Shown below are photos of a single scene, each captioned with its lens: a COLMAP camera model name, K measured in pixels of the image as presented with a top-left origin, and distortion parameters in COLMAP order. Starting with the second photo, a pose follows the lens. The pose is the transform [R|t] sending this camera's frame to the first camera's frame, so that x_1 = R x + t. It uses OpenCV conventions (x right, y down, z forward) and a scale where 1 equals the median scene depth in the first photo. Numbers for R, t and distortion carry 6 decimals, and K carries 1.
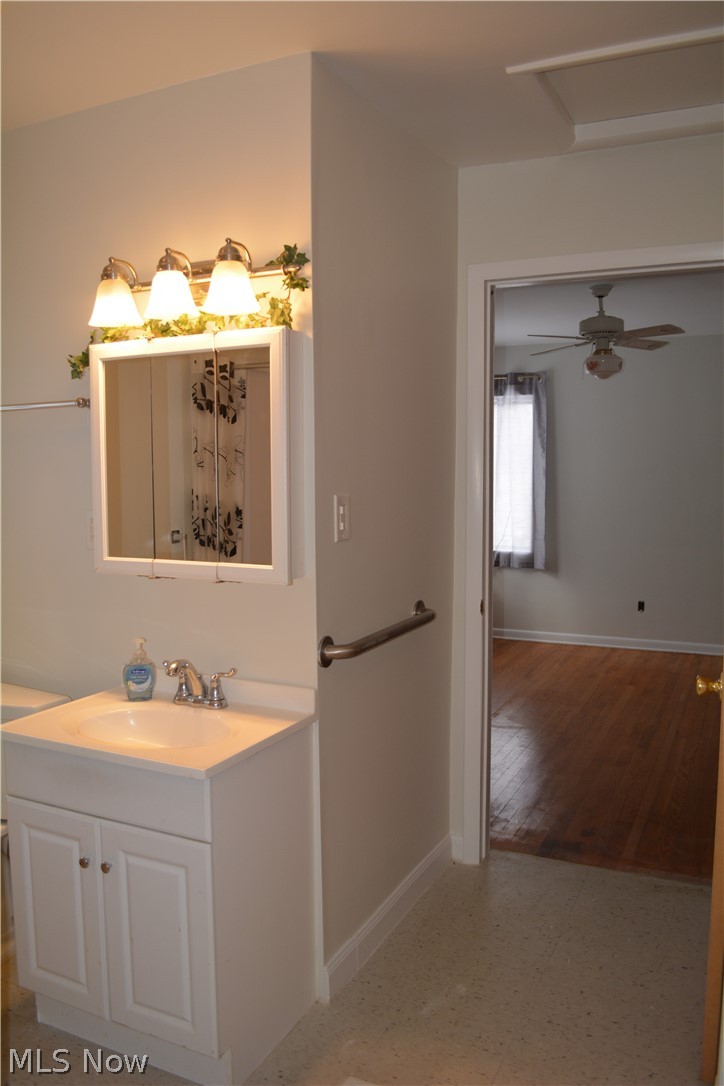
lens RADIAL K [[875.1, 0, 362.0], [0, 875.1, 543.0], [0, 0, 1]] dist [-0.084580, 0.006820]
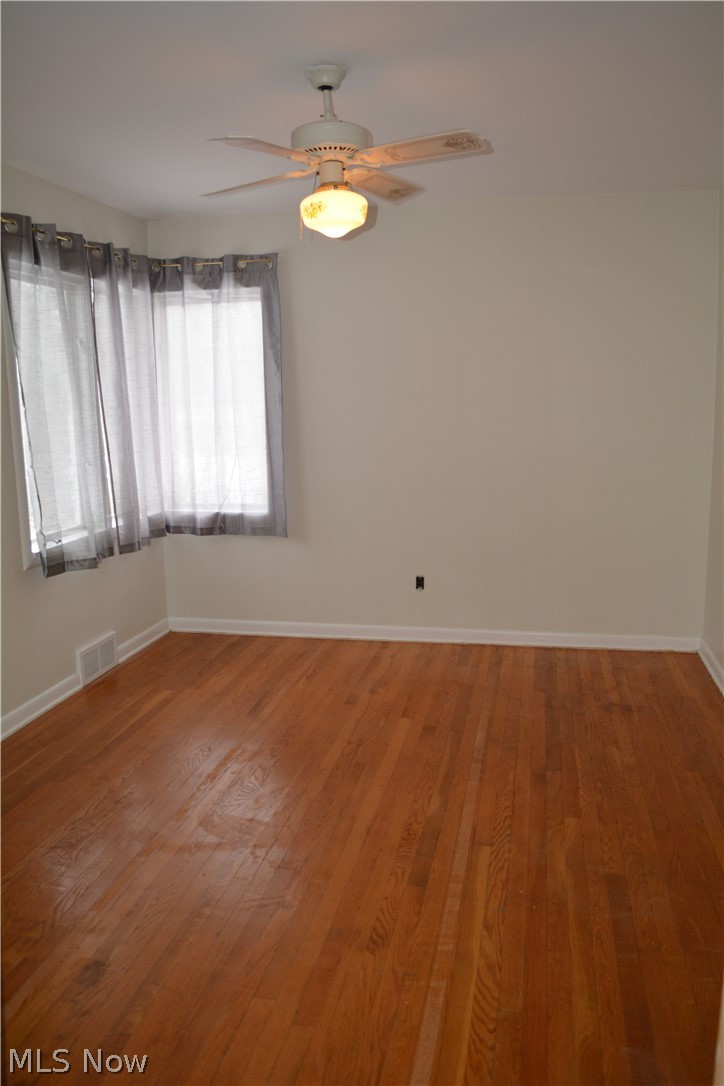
lens RADIAL K [[875.1, 0, 362.0], [0, 875.1, 543.0], [0, 0, 1]] dist [-0.084580, 0.006820]
pose [[0.972622, -0.052309, 0.226431, 0.109595], [0.033103, 0.995587, 0.087805, -0.026033], [-0.230025, -0.077906, 0.970061, 0.300381]]
